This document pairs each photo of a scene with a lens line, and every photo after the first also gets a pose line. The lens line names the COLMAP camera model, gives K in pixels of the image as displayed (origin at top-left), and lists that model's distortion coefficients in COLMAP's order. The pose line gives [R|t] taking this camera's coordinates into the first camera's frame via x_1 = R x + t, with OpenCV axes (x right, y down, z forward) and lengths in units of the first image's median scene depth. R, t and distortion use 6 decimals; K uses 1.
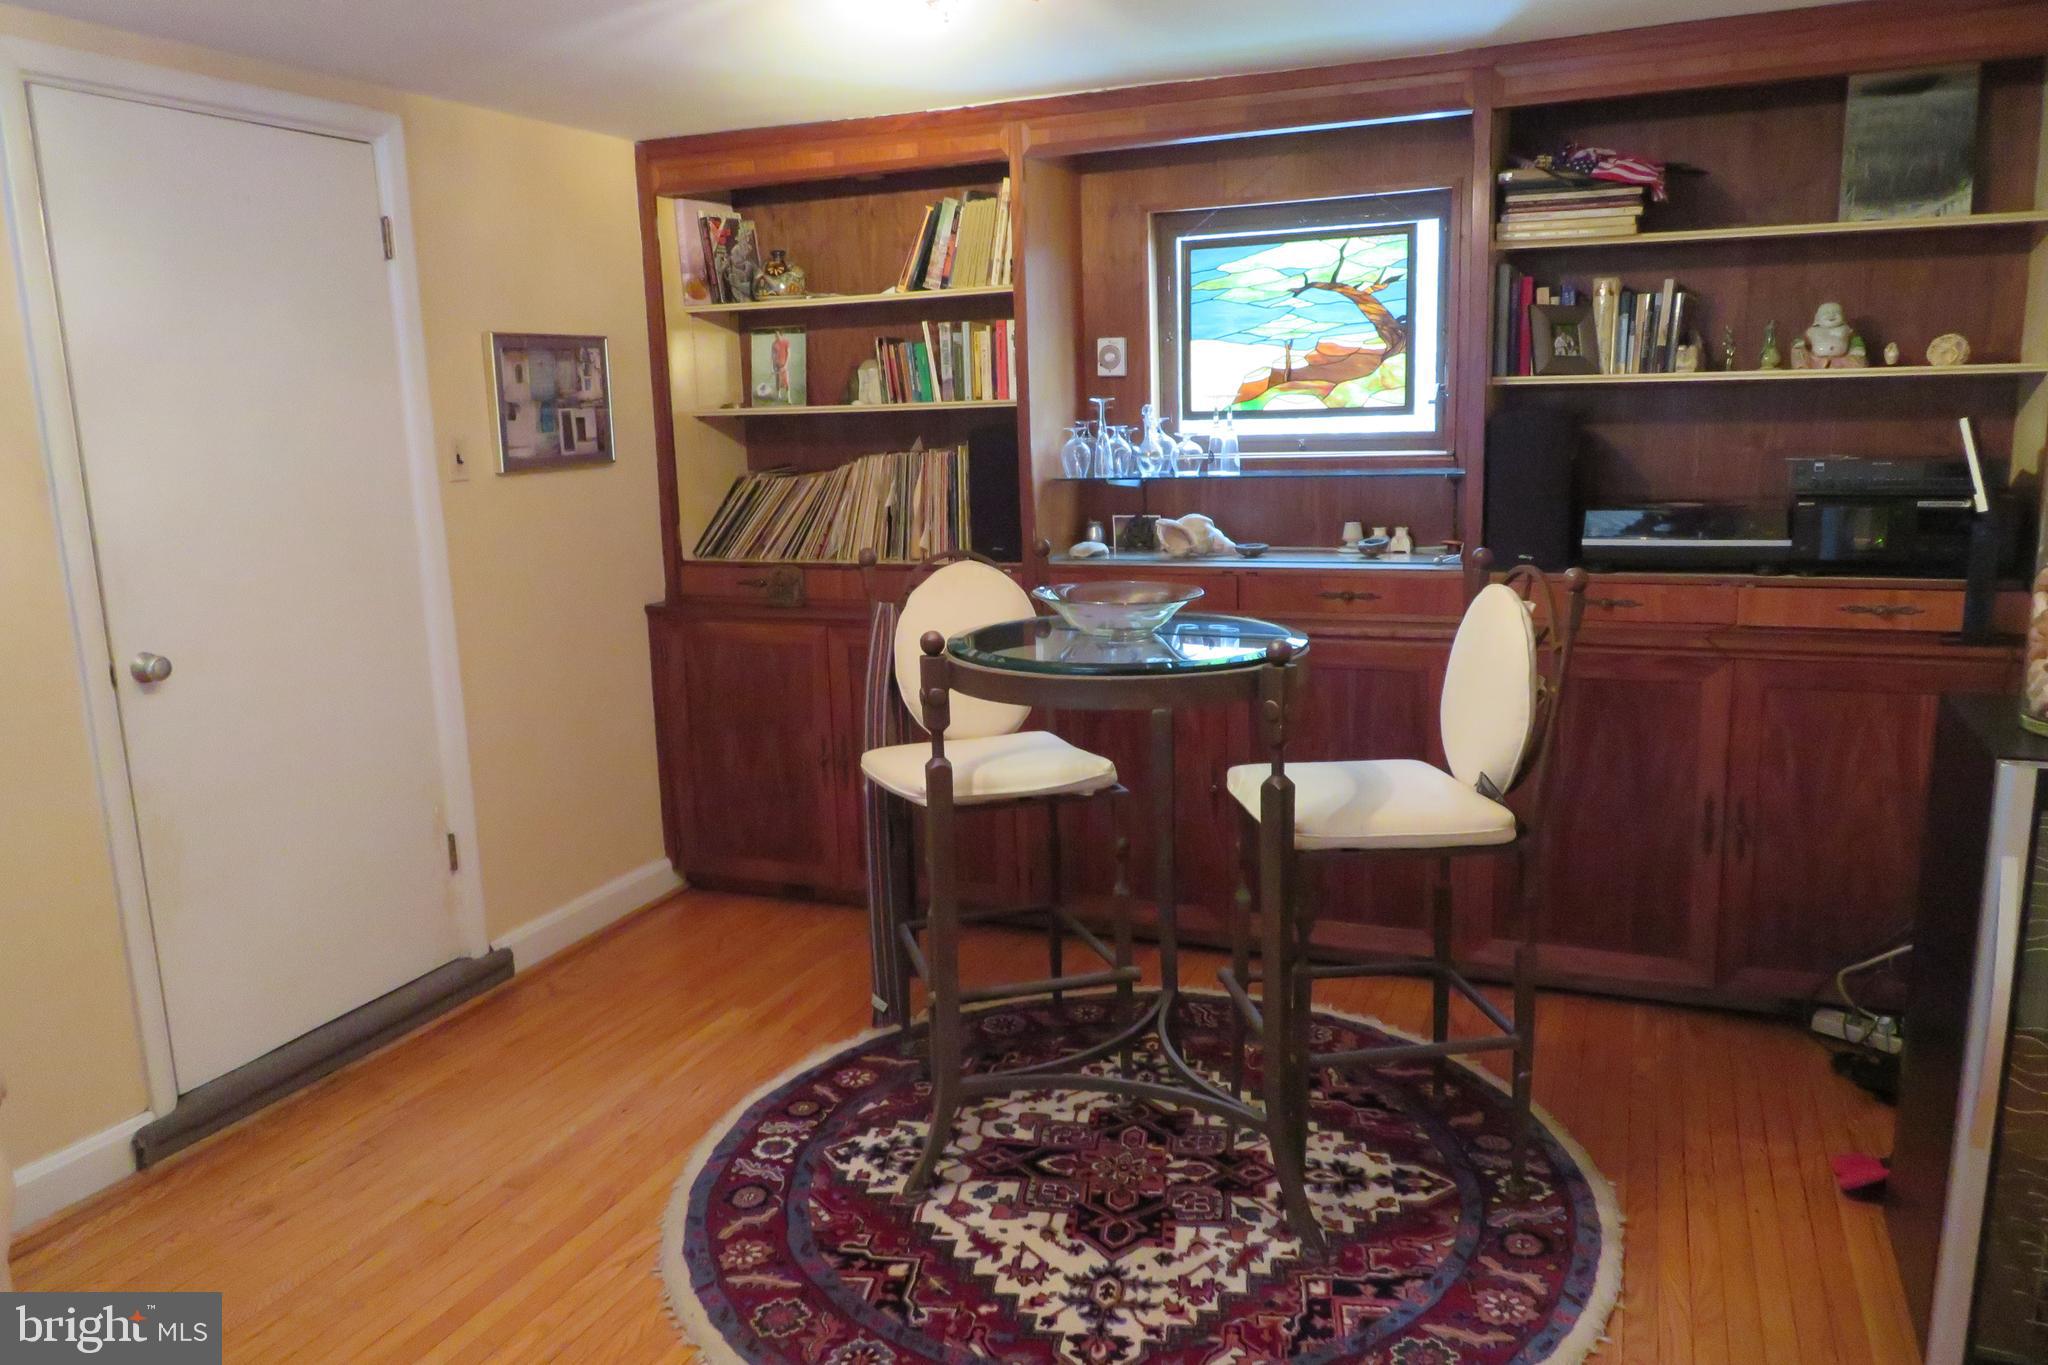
lens RADIAL K [[1466.0, 0, 1021.0], [0, 1466.0, 685.9], [0, 0, 1]] dist [-0.007956, -0.001709]
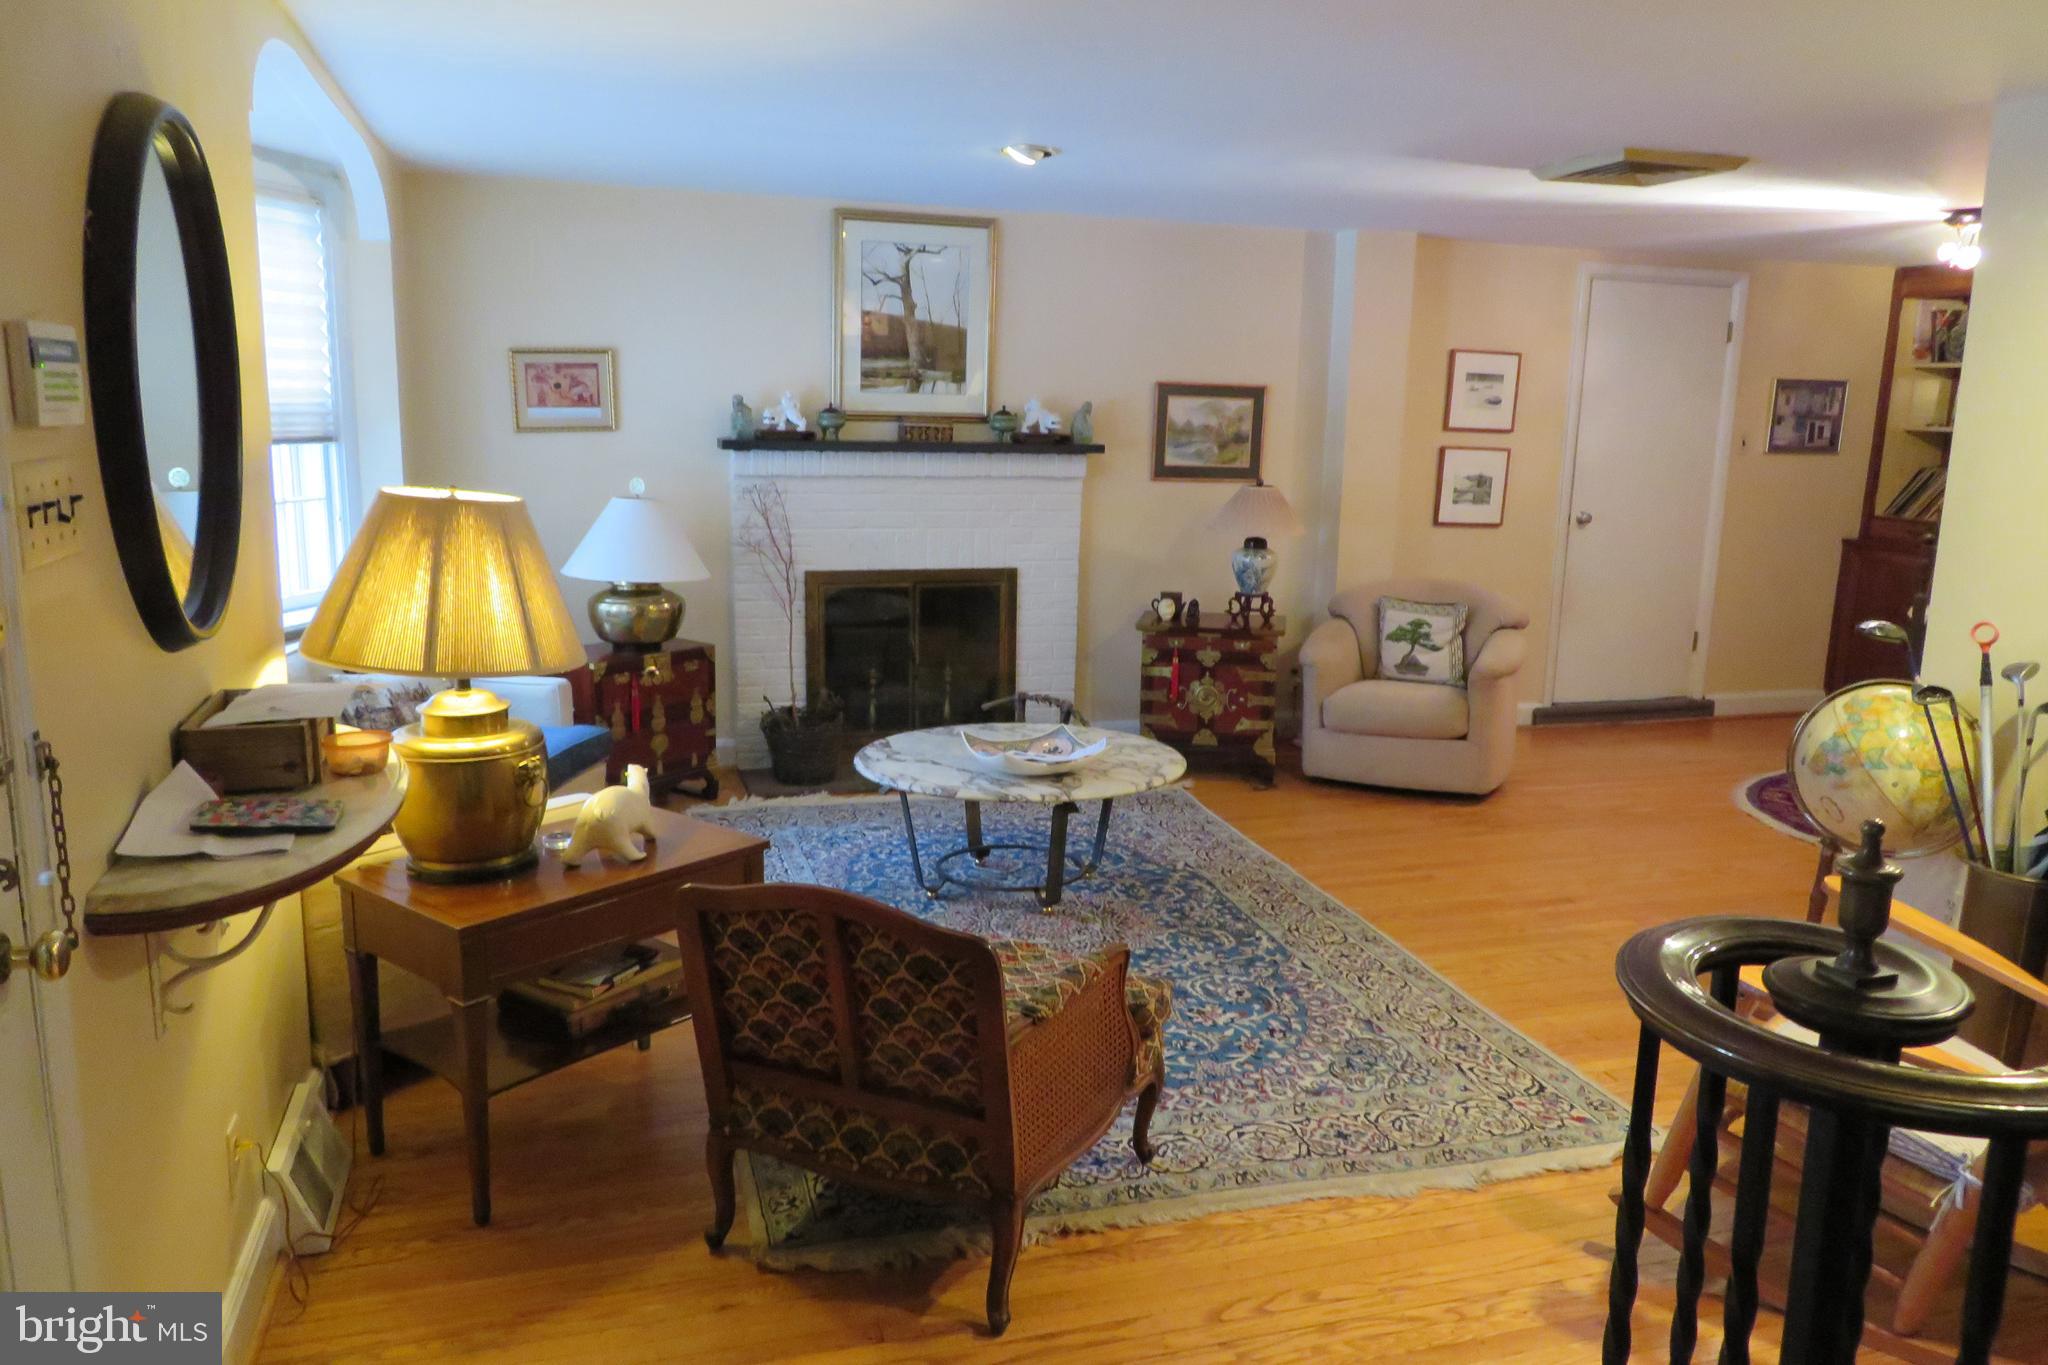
lens RADIAL K [[1466.0, 0, 1019.2], [0, 1466.0, 683.4], [0, 0, 1]] dist [-0.007956, -0.001709]
pose [[0.648132, 0.187579, -0.738065, 0.457275], [-0.188489, 0.978547, 0.083176, 0.166703], [0.737833, 0.085208, 0.669584, -0.924893]]
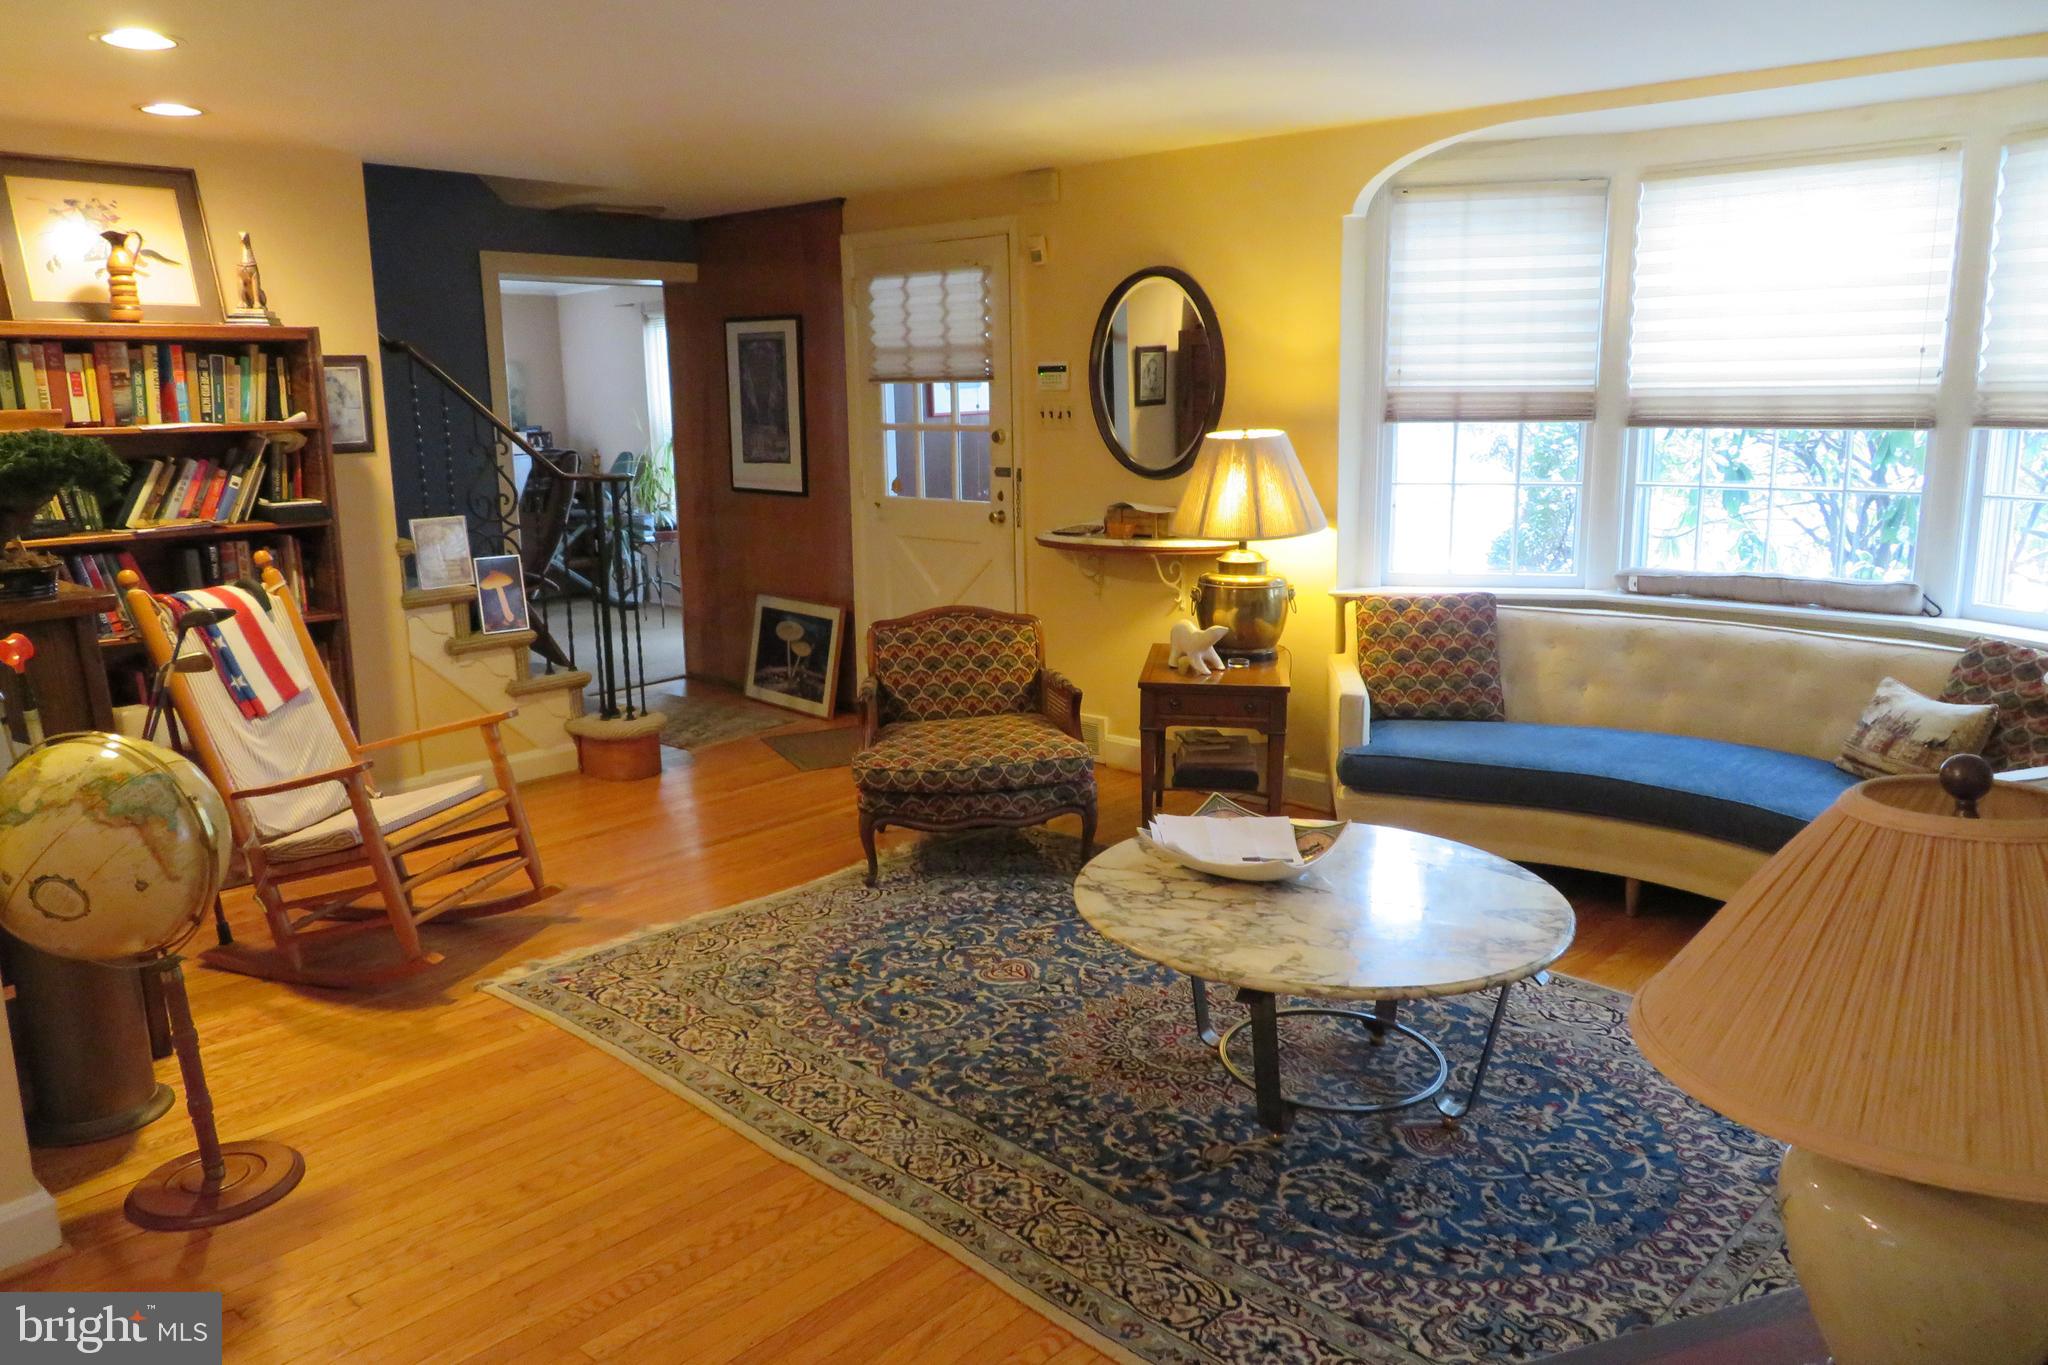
lens RADIAL K [[1466.0, 0, 1022.2], [0, 1466.0, 679.0], [0, 0, 1]] dist [-0.007956, -0.001709]
pose [[-0.946543, -0.021130, 0.321884, -0.902347], [0.102963, 0.925866, 0.363553, -0.197680], [-0.305703, 0.377261, -0.874196, 1.194249]]
